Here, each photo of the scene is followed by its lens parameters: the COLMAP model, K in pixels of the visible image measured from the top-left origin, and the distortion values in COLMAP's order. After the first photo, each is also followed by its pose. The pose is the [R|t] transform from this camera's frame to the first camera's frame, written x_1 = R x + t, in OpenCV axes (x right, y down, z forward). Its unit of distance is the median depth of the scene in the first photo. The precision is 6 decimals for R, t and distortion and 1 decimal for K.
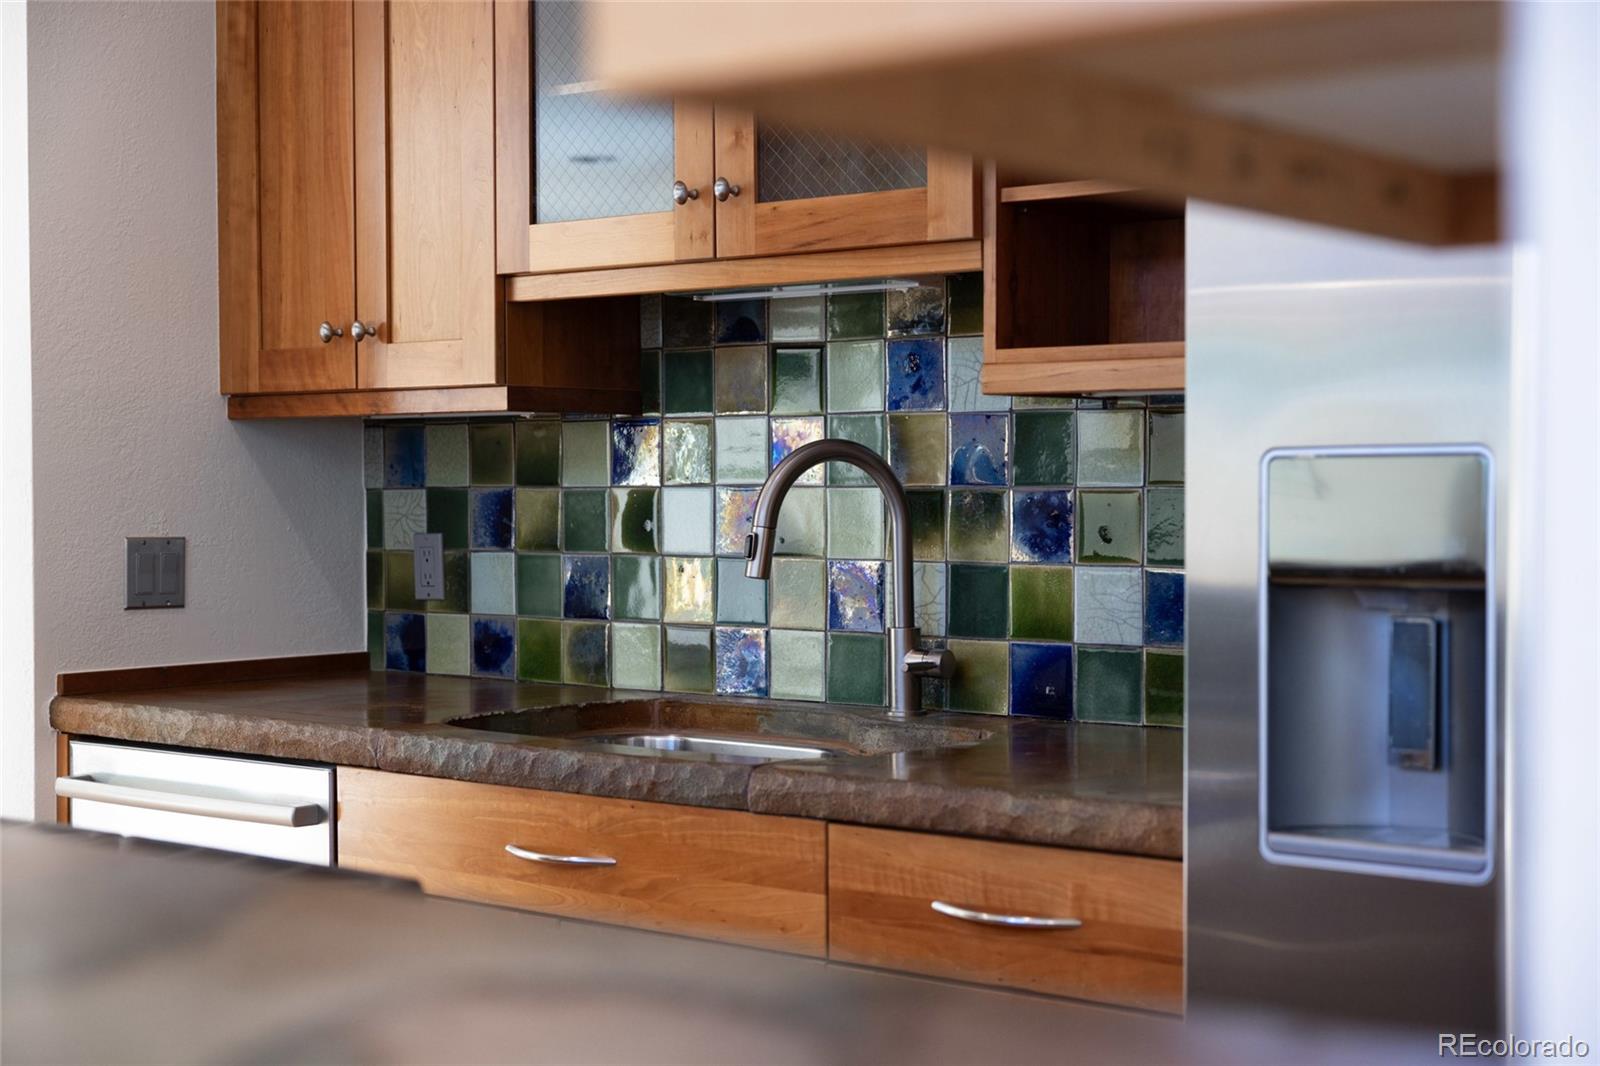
lens RADIAL K [[2265.8, 0, 807.0], [0, 2265.8, 533.3], [0, 0, 1]] dist [0.025688, 0.000000]
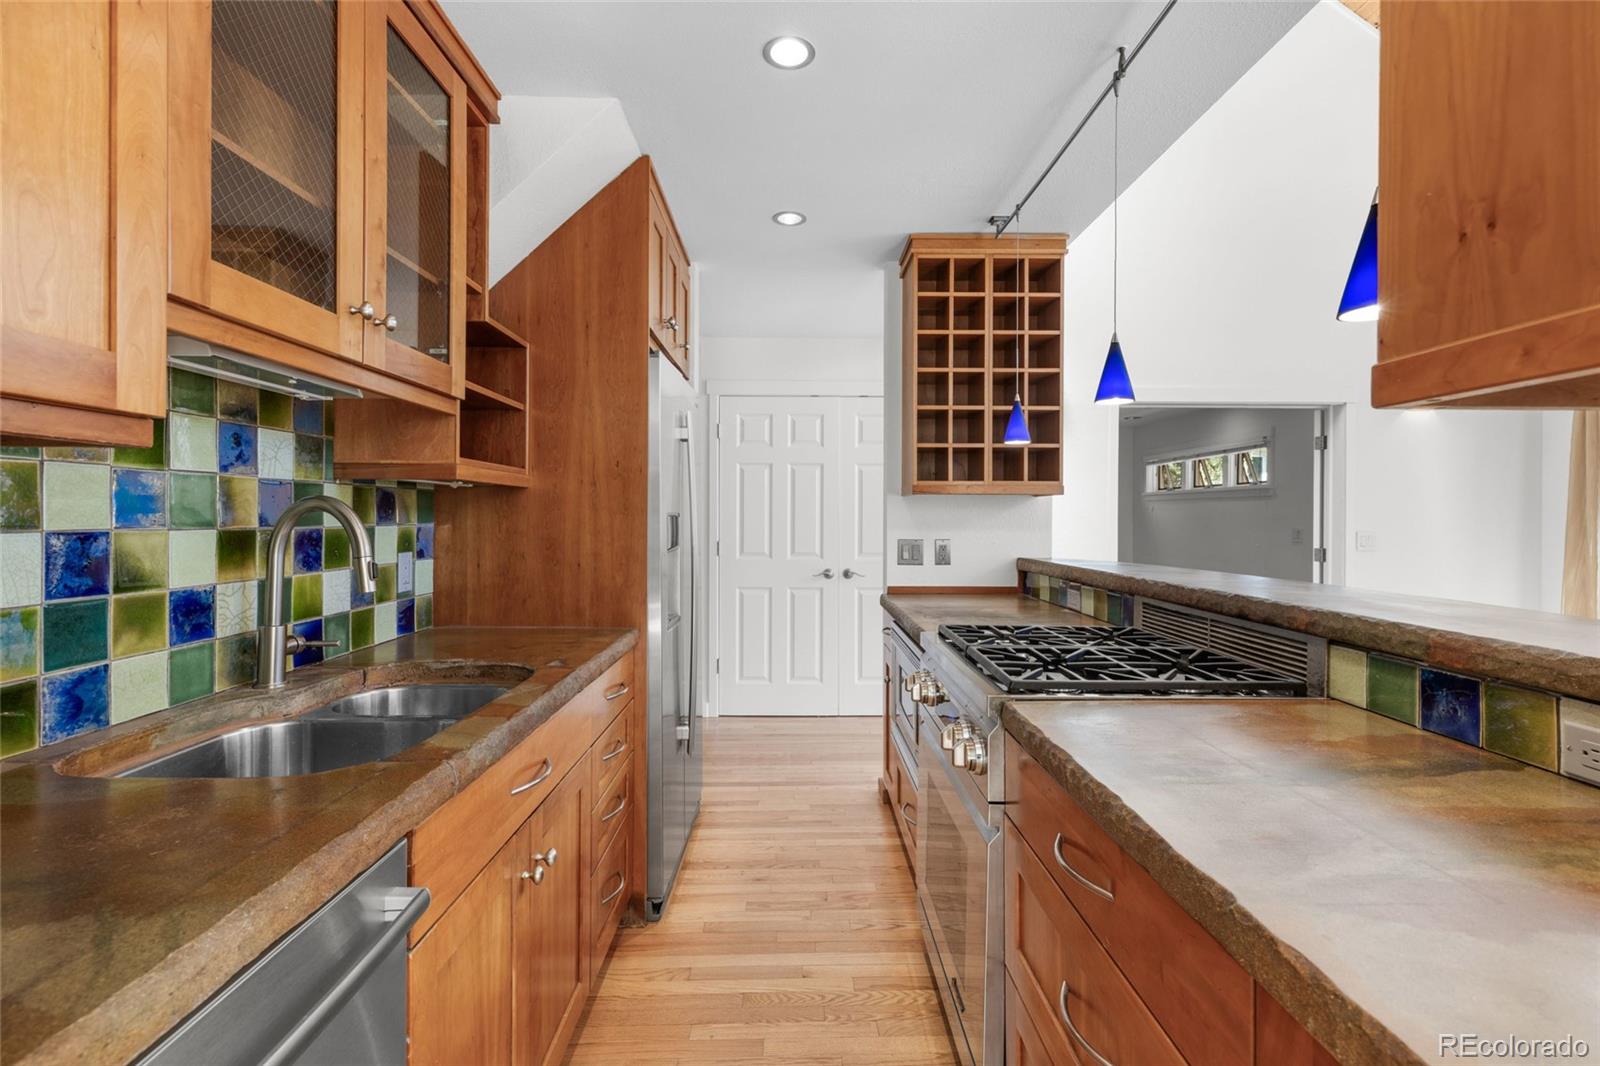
lens RADIAL K [[725.2, 0, 799.9], [0, 725.2, 519.2], [0, 0, 1]] dist [0.004728, -0.000731]
pose [[-0.612942, -0.003497, 0.790120, -0.498014], [0.014056, 0.999784, 0.015330, -0.027064], [-0.790003, 0.020502, -0.612760, 0.955514]]
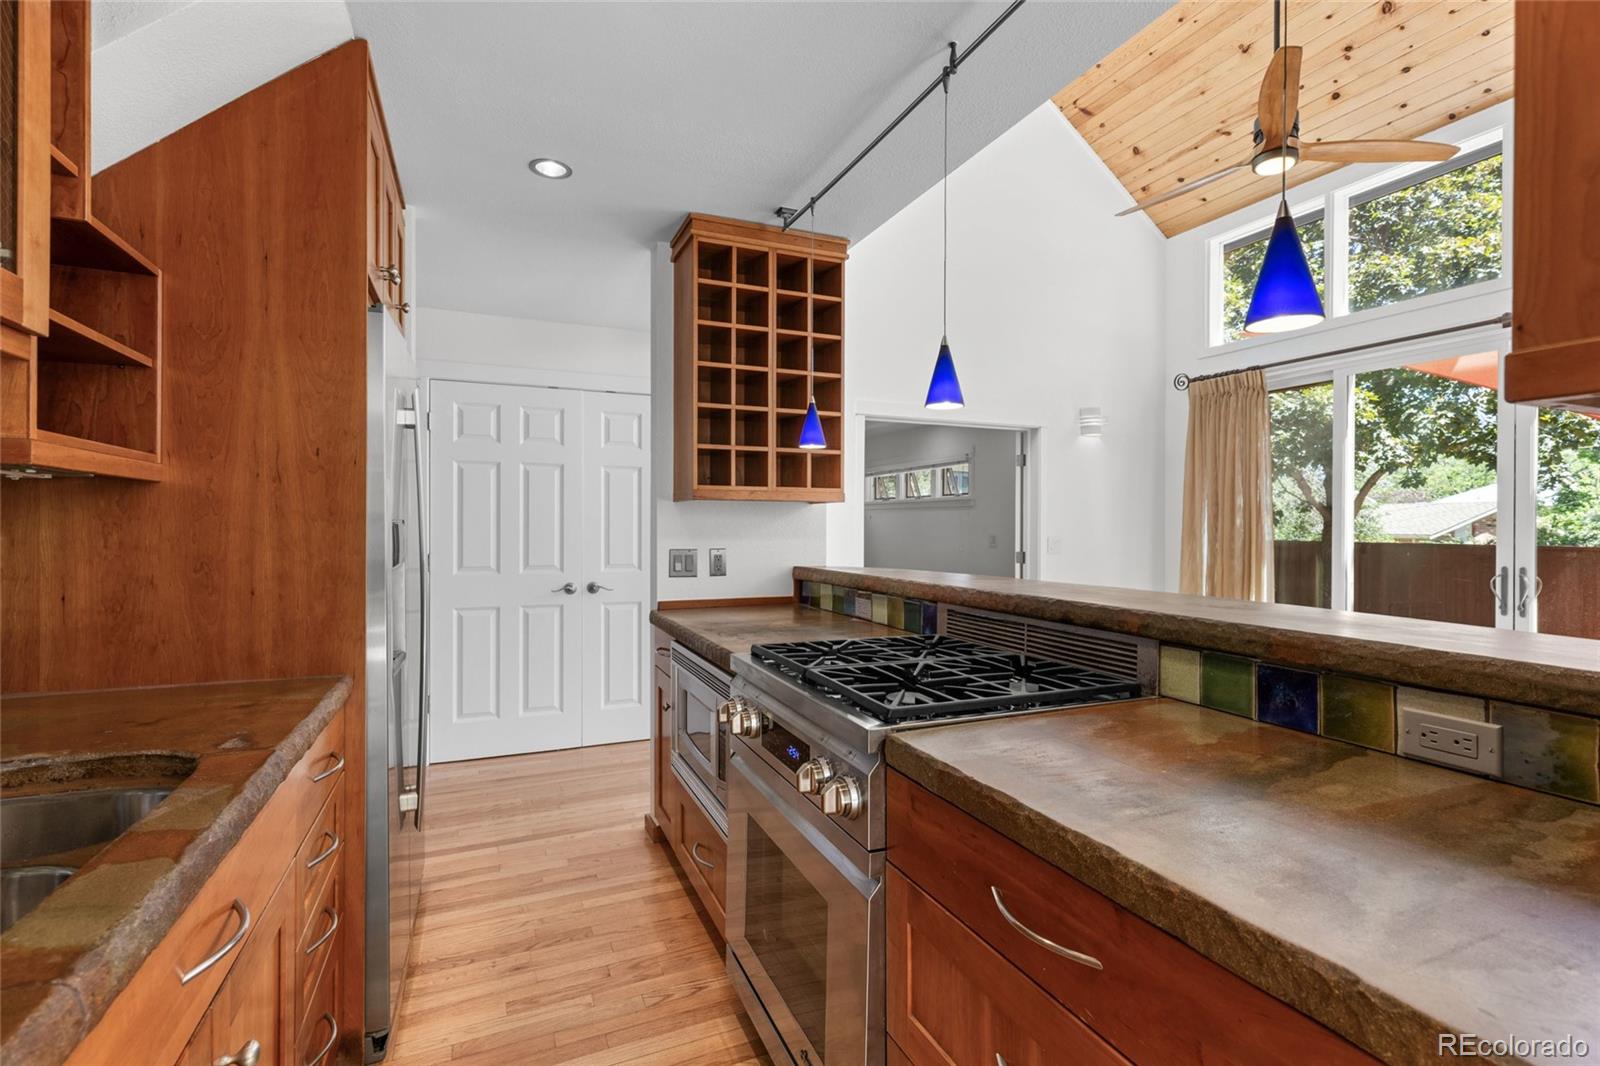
lens RADIAL K [[725.2, 0, 809.1], [0, 725.2, 527.9], [0, 0, 1]] dist [0.004728, -0.000731]
pose [[-0.876655, -0.002935, 0.481111, -0.383495], [0.008282, 0.999741, 0.021189, -0.026804], [-0.481049, 0.022559, -0.876404, 0.947781]]
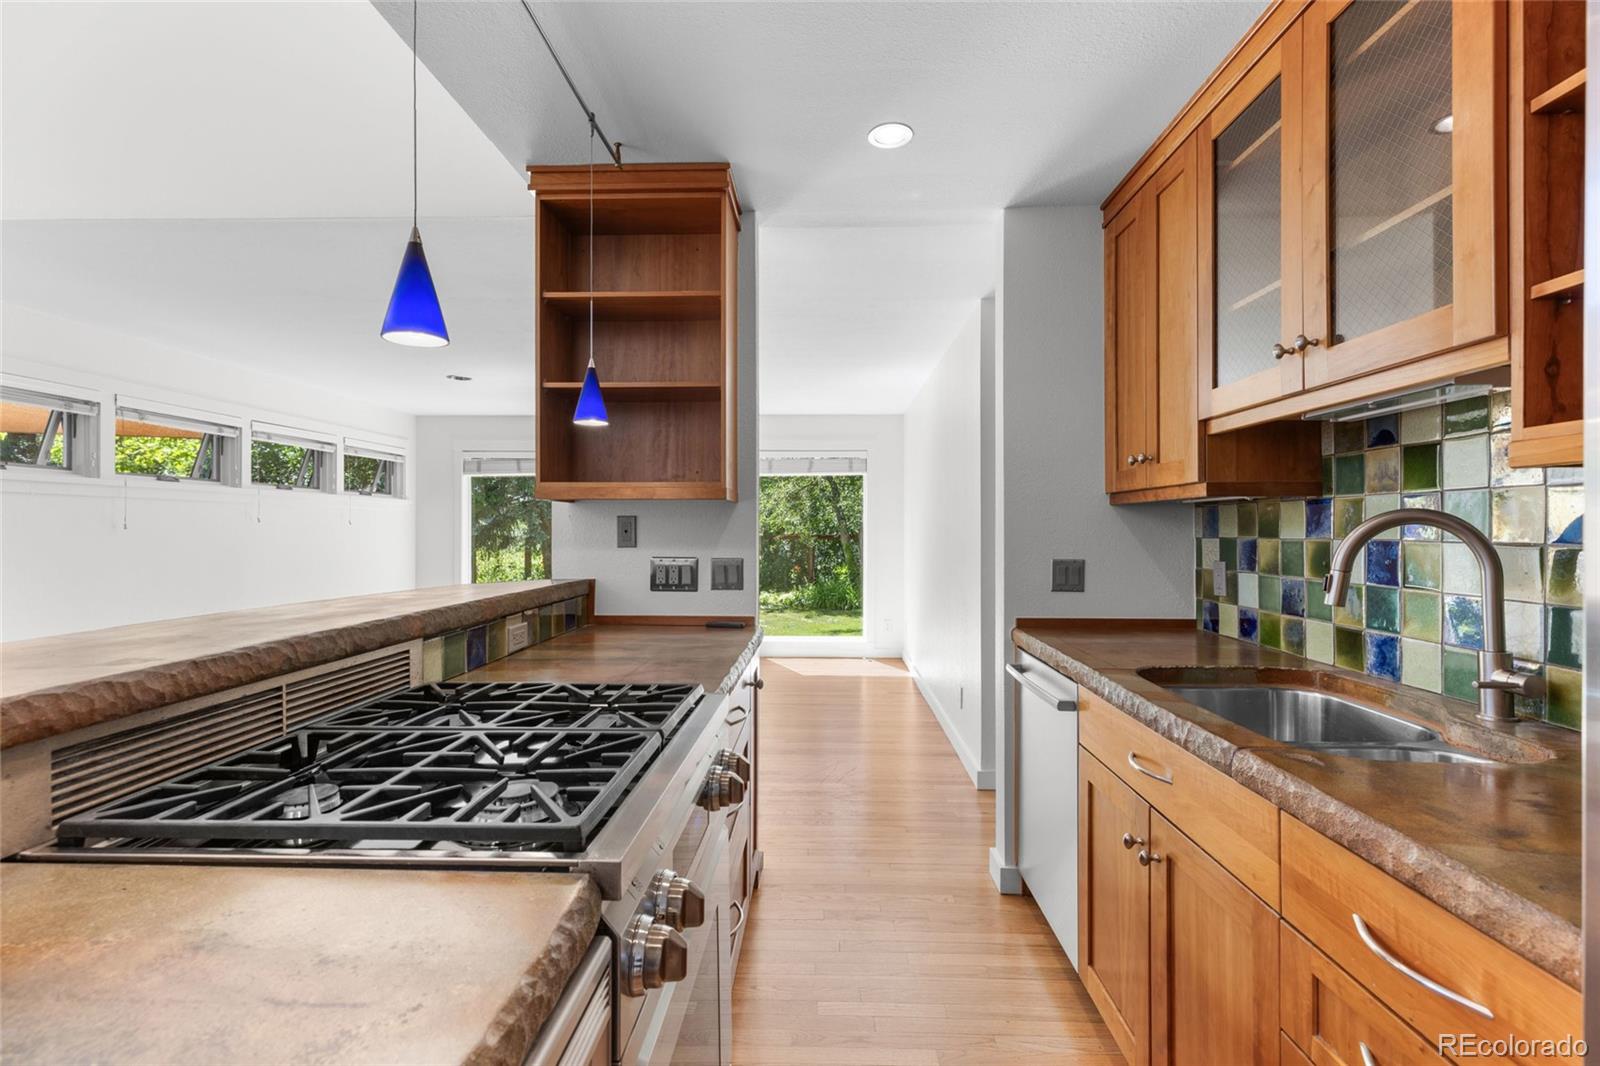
lens RADIAL K [[725.2, 0, 784.6], [0, 725.2, 528.9], [0, 0, 1]] dist [0.004728, -0.000731]
pose [[0.589910, 0.002138, -0.807466, 0.130167], [-0.019744, 0.999736, -0.011777, -0.014912], [0.807228, 0.022890, 0.589796, 0.391306]]
